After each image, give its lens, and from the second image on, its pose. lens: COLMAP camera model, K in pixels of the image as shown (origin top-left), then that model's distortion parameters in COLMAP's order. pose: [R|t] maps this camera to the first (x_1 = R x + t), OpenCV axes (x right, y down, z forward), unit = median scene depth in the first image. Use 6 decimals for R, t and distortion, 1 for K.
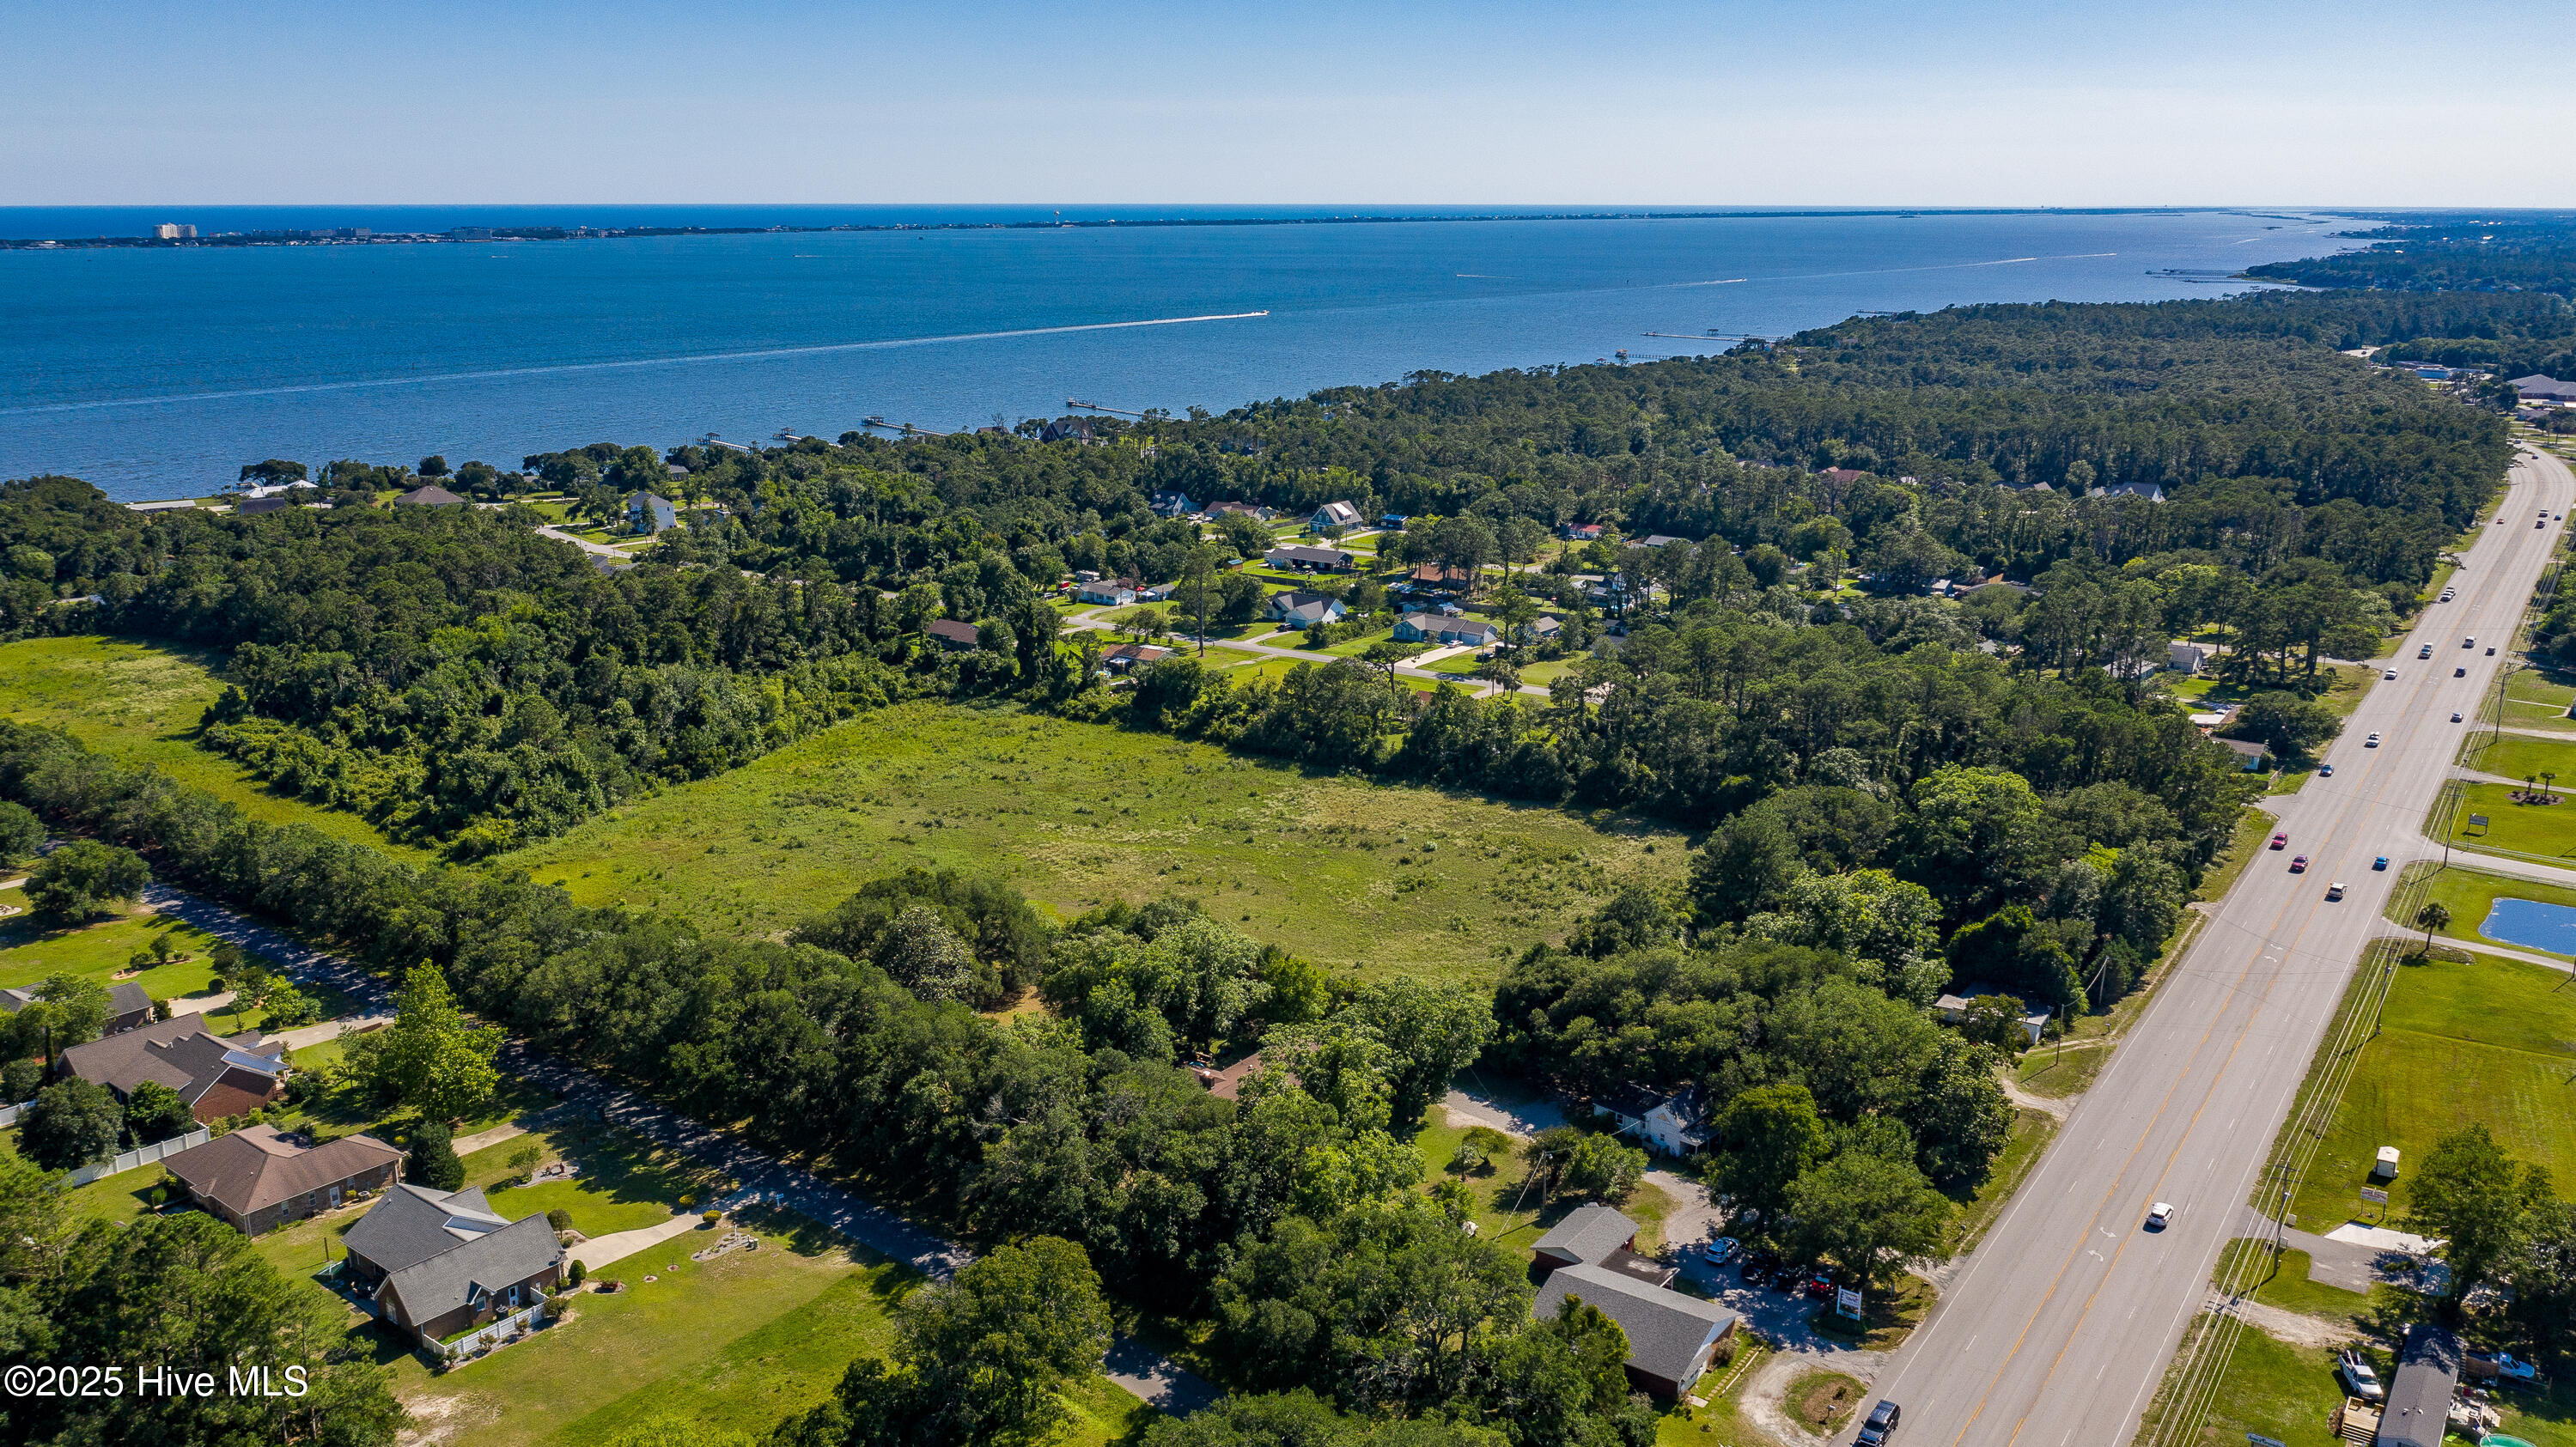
lens RADIAL K [[2084.7, 0, 1286.4], [0, 2084.7, 714.2], [0, 0, 1]] dist [-0.017943, 0.002577]
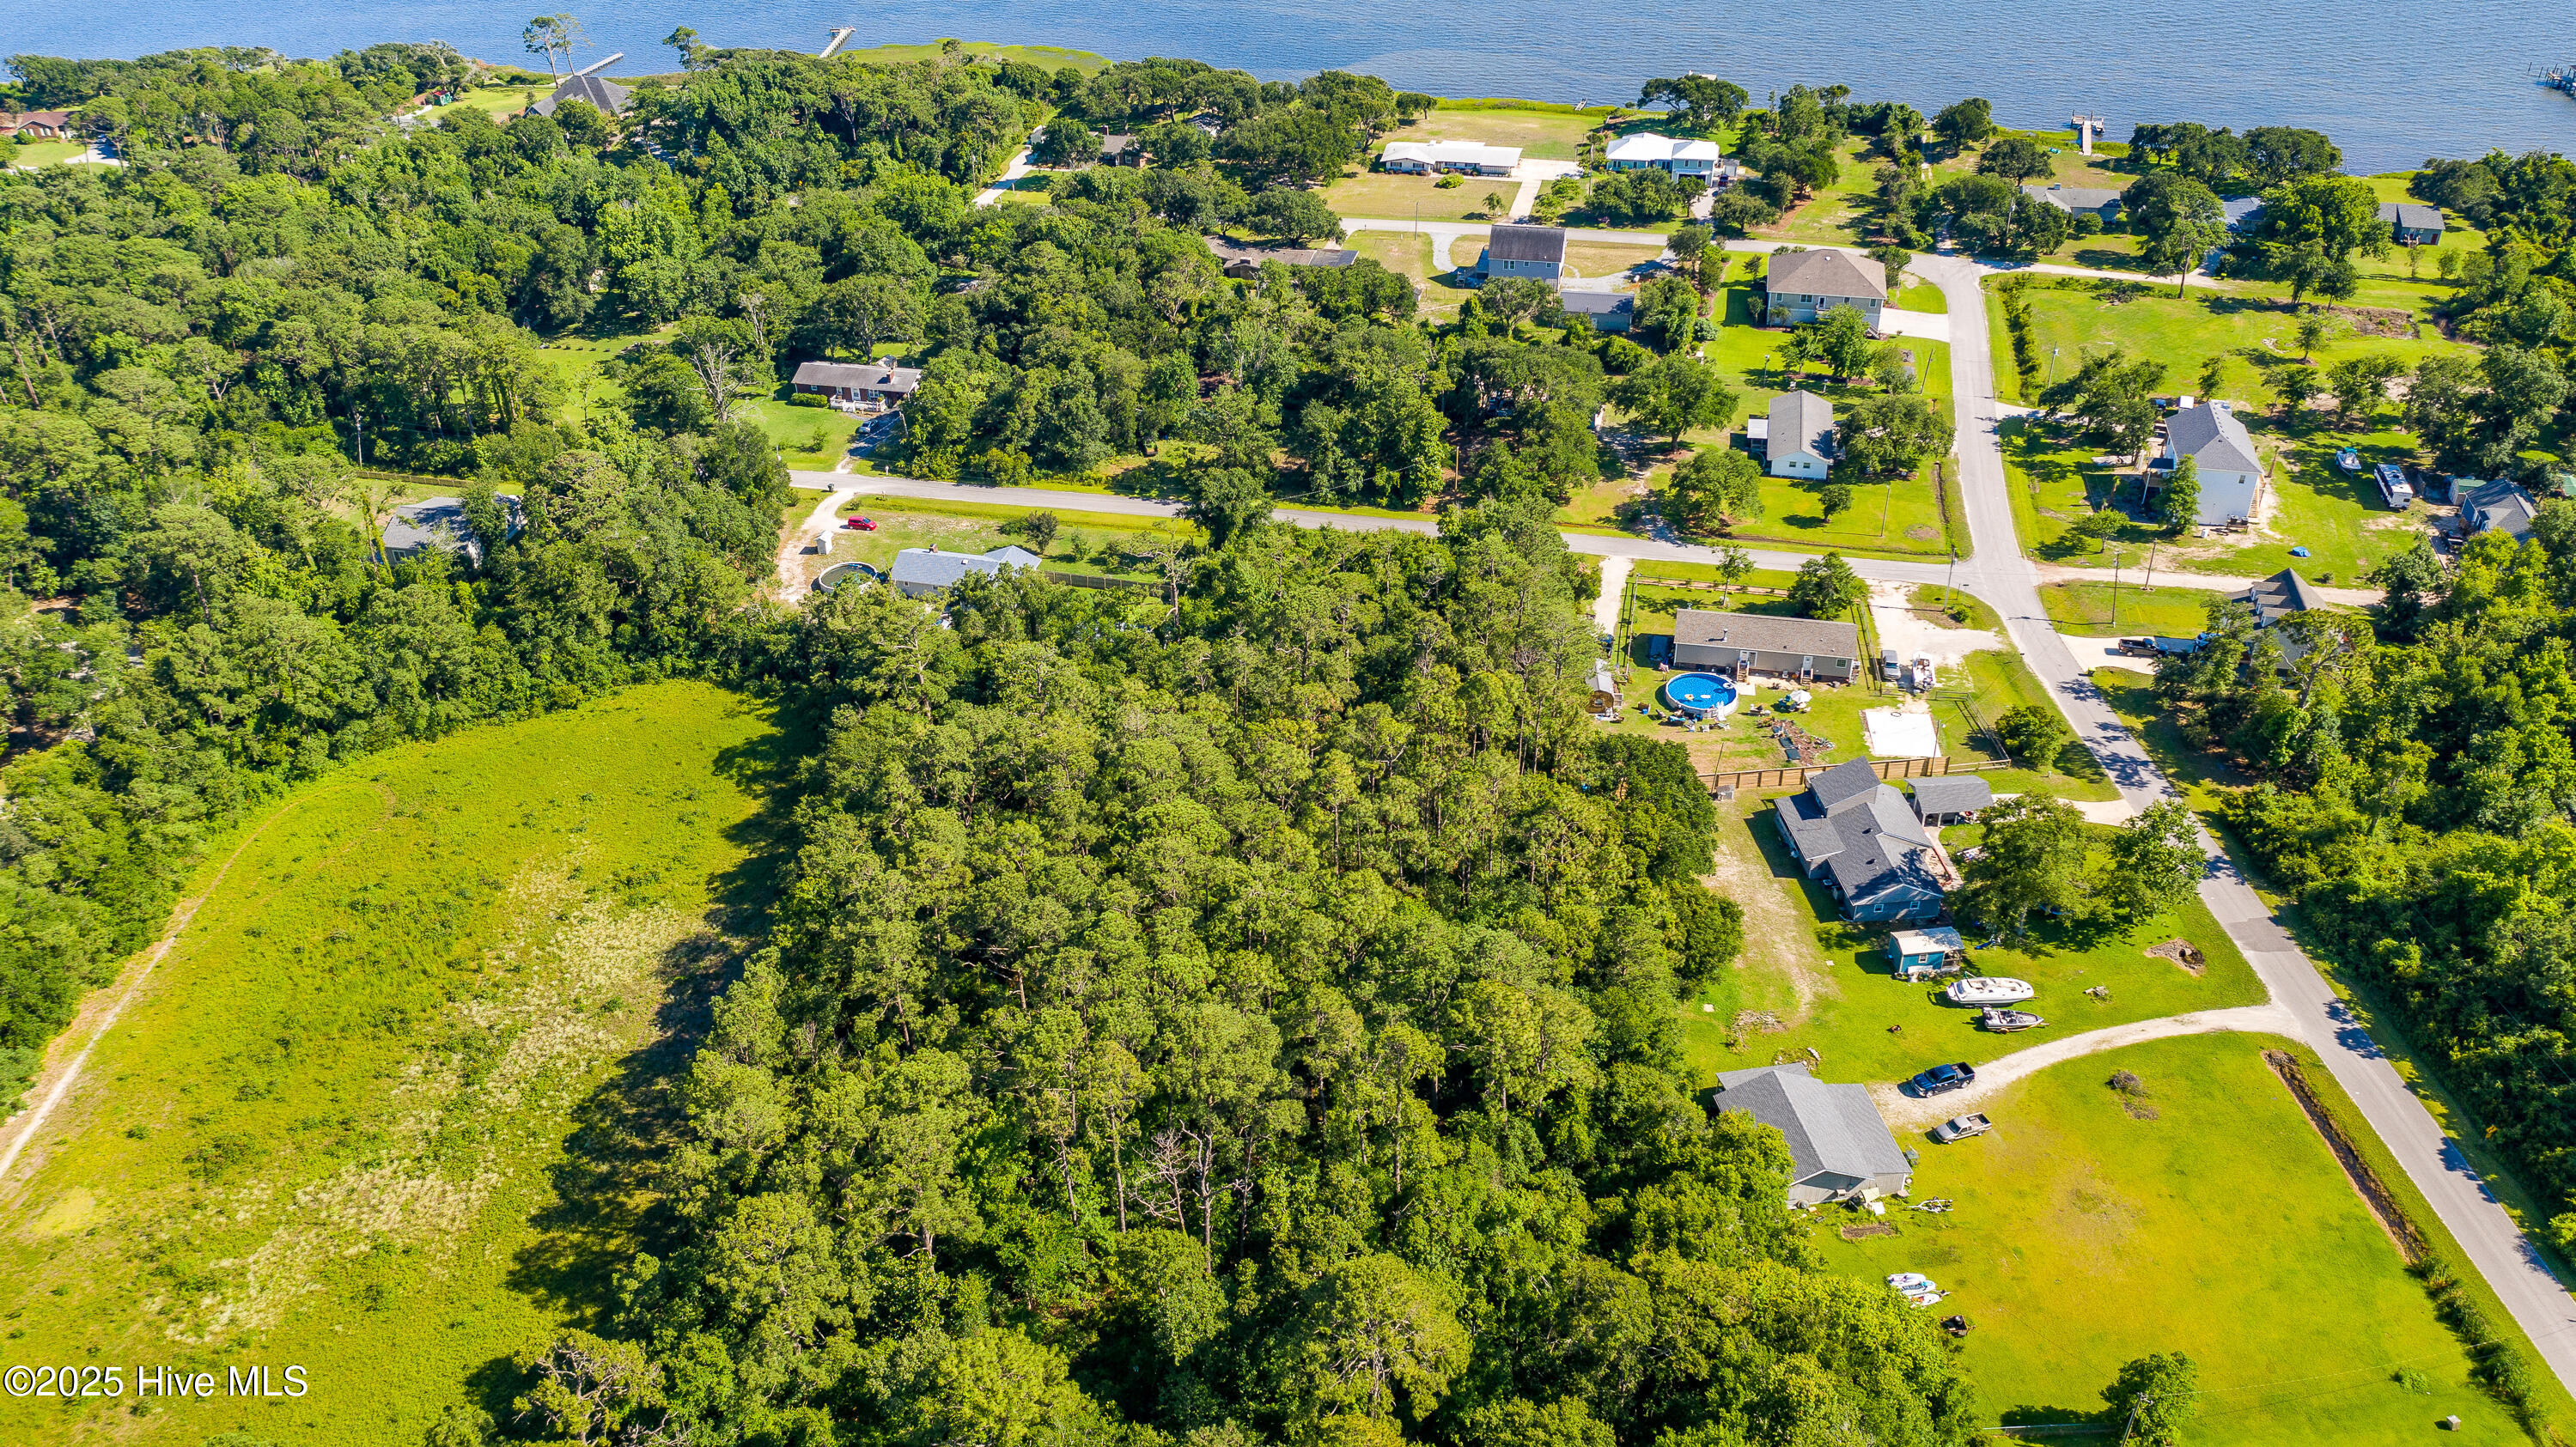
lens RADIAL K [[2029.3, 0, 1285.3], [0, 2029.3, 714.0], [0, 0, 1]] dist [-0.018478, 0.002886]
pose [[0.651374, 0.414216, -0.635718, -0.253322], [-0.179106, 0.898103, 0.401661, -0.327643], [0.737315, -0.147771, 0.659189, 1.015902]]
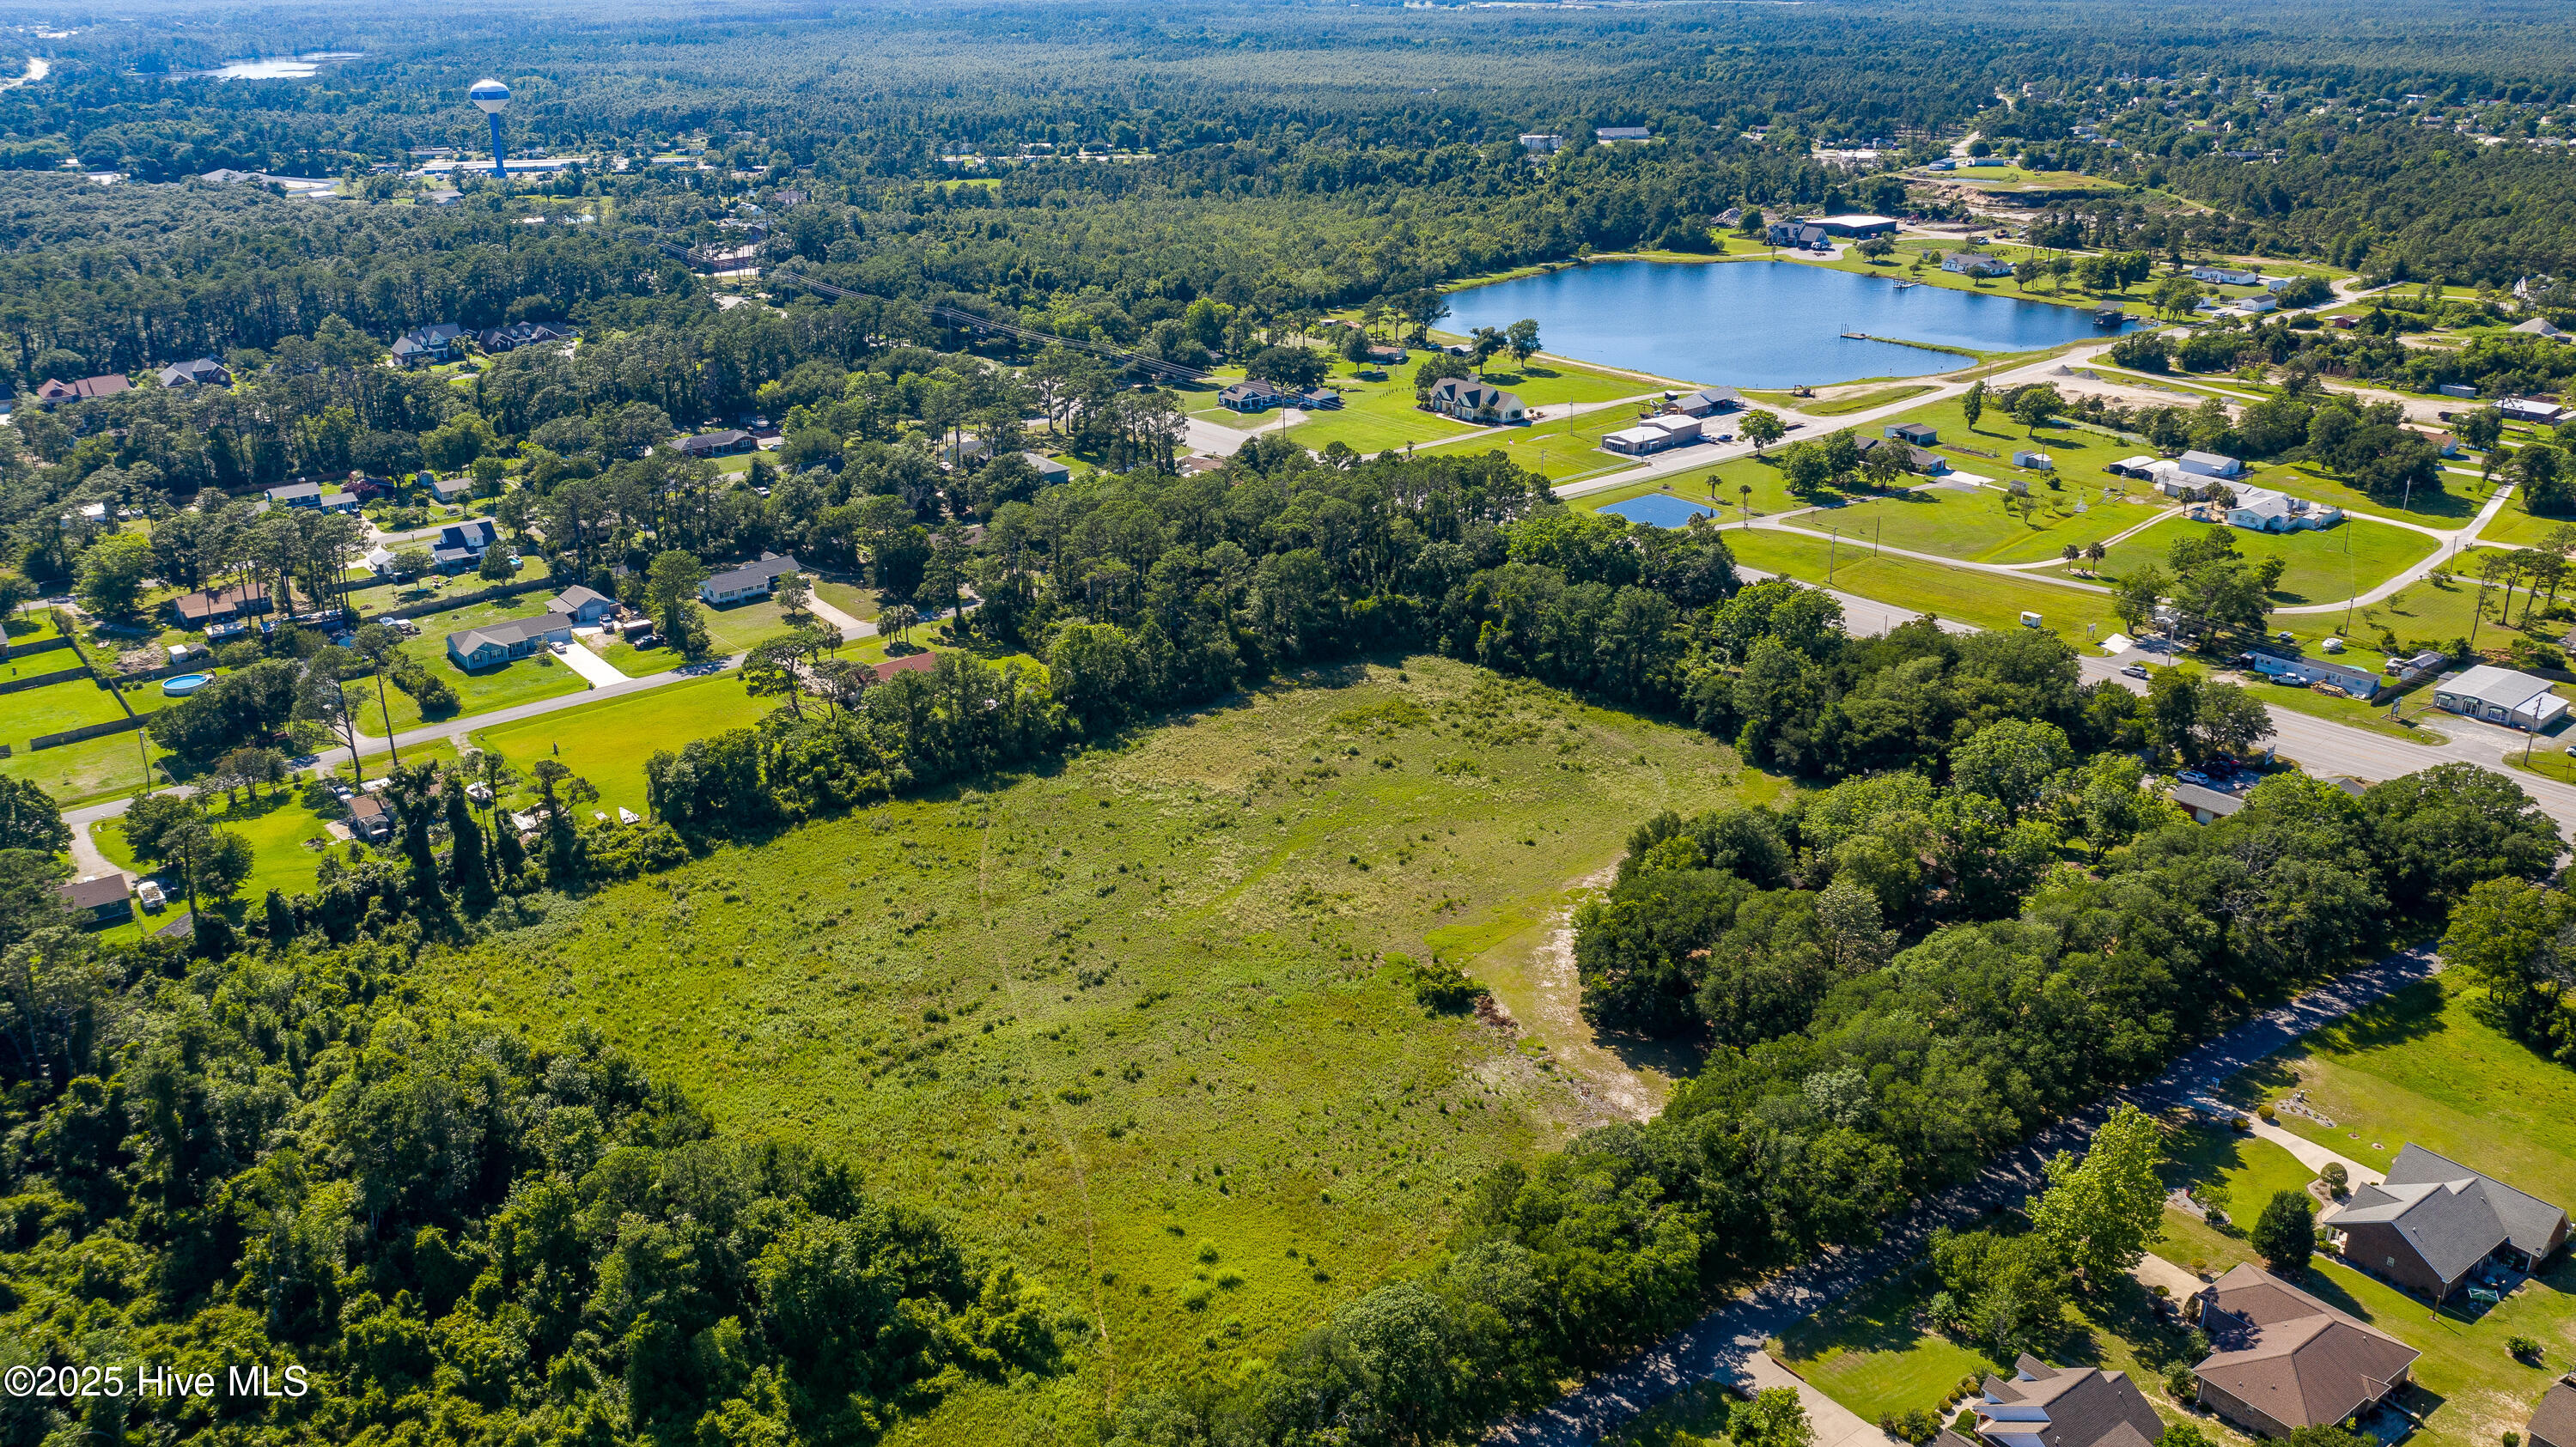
lens RADIAL K [[2027.0, 0, 1288.0], [0, 2027.0, 723.5], [0, 0, 1]] dist [-0.016526, 0.001617]
pose [[0.253218, -0.353995, 0.900315, -0.719472], [0.240154, 0.924516, 0.295966, -0.216987], [-0.937127, 0.141271, 0.319118, 0.617245]]
